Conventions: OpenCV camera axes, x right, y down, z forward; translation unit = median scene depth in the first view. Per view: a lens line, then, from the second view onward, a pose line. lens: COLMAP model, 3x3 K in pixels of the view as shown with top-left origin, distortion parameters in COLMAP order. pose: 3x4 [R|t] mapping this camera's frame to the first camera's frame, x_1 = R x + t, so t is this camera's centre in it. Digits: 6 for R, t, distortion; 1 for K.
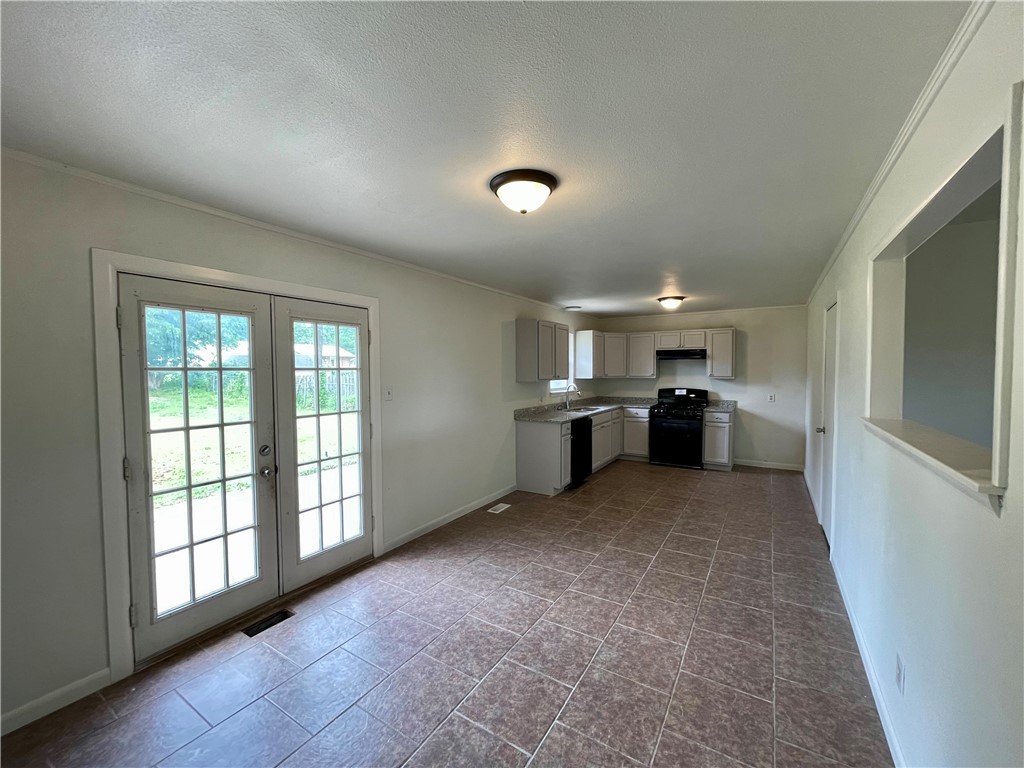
lens RADIAL K [[413.3, 0, 514.6], [0, 413.3, 386.3], [0, 0, 1]] dist [-0.001190, -0.000824]
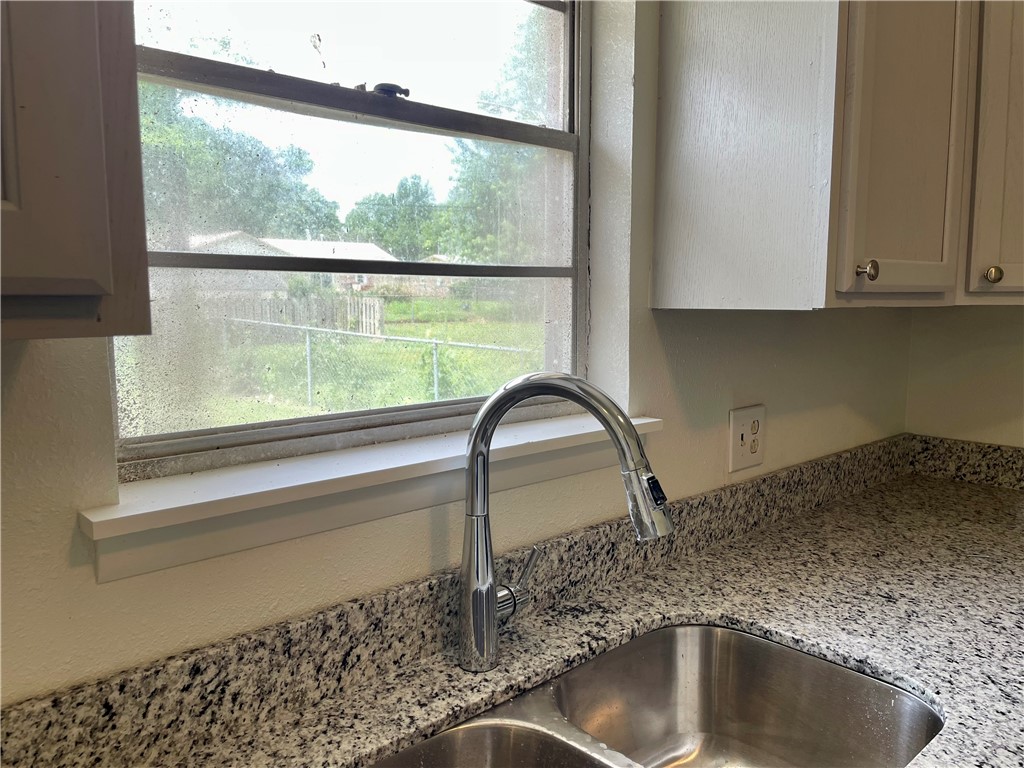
lens RADIAL K [[776.0, 0, 506.6], [0, 776.0, 380.0], [0, 0, 1]] dist [0.086289, -0.098109]
pose [[0.962595, 0.034102, -0.268790, 0.273951], [-0.014592, 0.997133, 0.074252, -0.025426], [0.270551, -0.067552, 0.960333, 1.332600]]
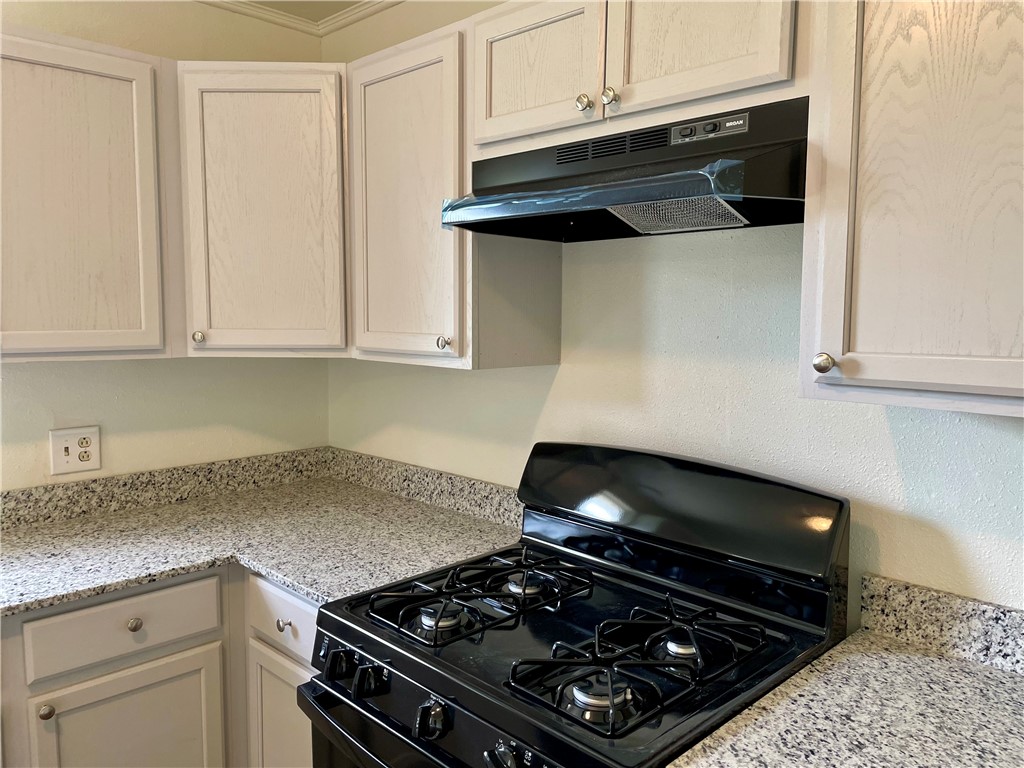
lens RADIAL K [[776.0, 0, 516.9], [0, 776.0, 379.8], [0, 0, 1]] dist [0.086289, -0.098109]
pose [[0.973080, 0.029572, -0.228560, 0.706269], [-0.018383, 0.998533, 0.050931, -0.051382], [0.229731, -0.045358, 0.972197, 1.279263]]
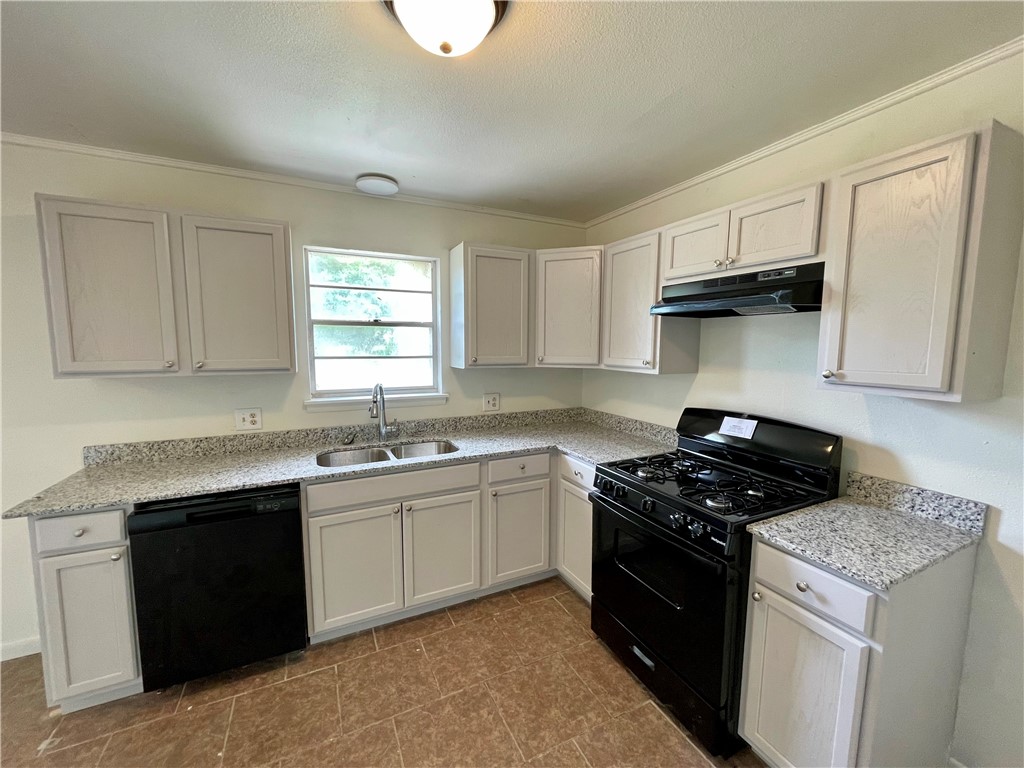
lens RADIAL K [[413.3, 0, 513.0], [0, 413.3, 386.9], [0, 0, 1]] dist [-0.001190, -0.000824]
pose [[0.846054, 0.063565, -0.529294, 0.708891], [-0.028913, 0.996876, 0.073502, -0.052474], [0.532312, -0.046883, 0.845249, 1.133717]]
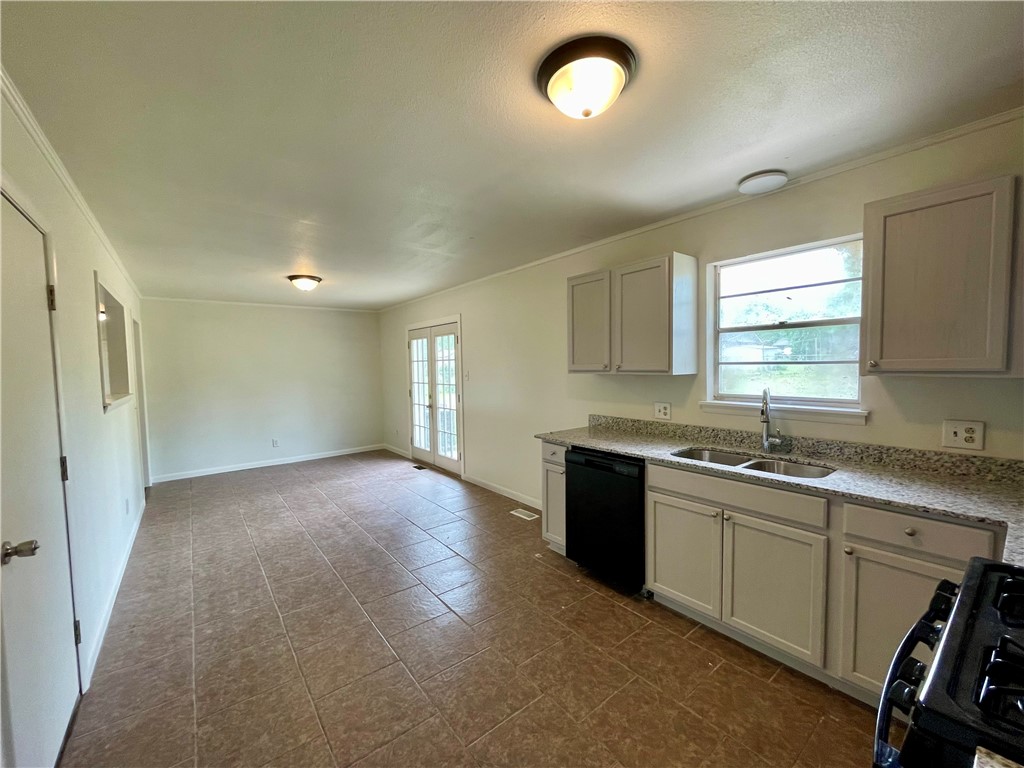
lens RADIAL K [[413.3, 0, 513.5], [0, 413.3, 386.0], [0, 0, 1]] dist [-0.001190, -0.000824]
pose [[-0.342067, 0.061026, -0.937692, 0.880098], [-0.017269, 0.997312, 0.071206, -0.046883], [0.939517, 0.040551, -0.340093, 1.424098]]
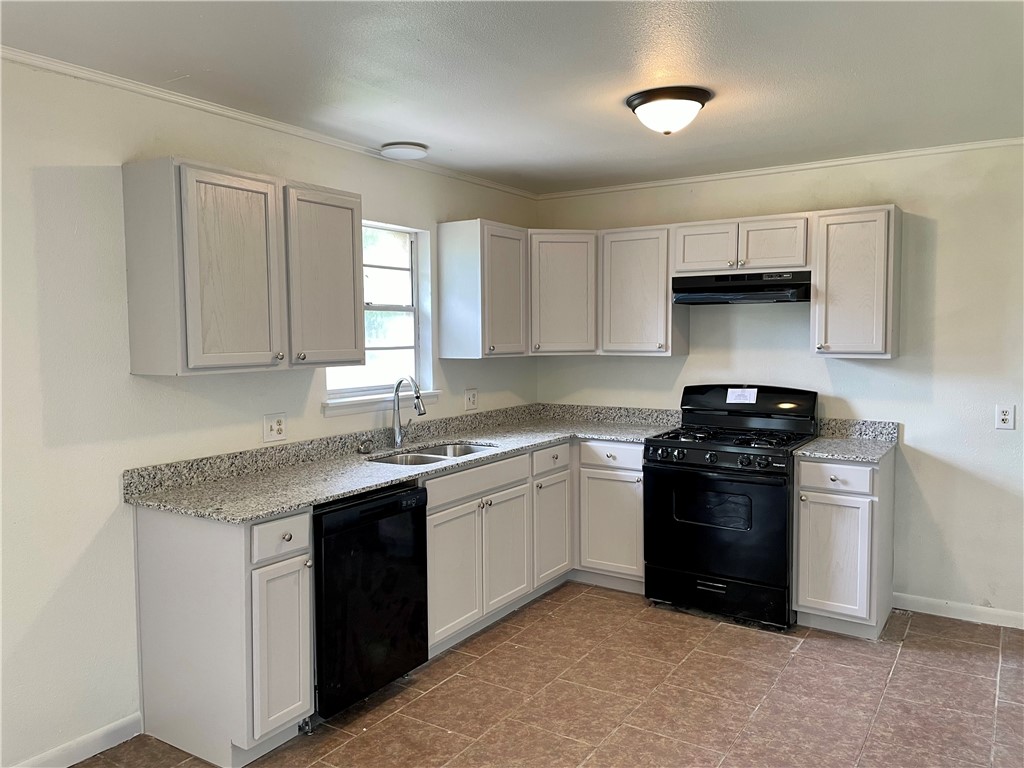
lens RADIAL K [[776.0, 0, 511.4], [0, 776.0, 380.5], [0, 0, 1]] dist [0.086289, -0.098109]
pose [[0.999820, -0.001833, -0.018878, 0.368799], [0.002274, 0.999723, 0.023406, -0.025894], [0.018830, -0.023445, 0.999548, 0.558406]]
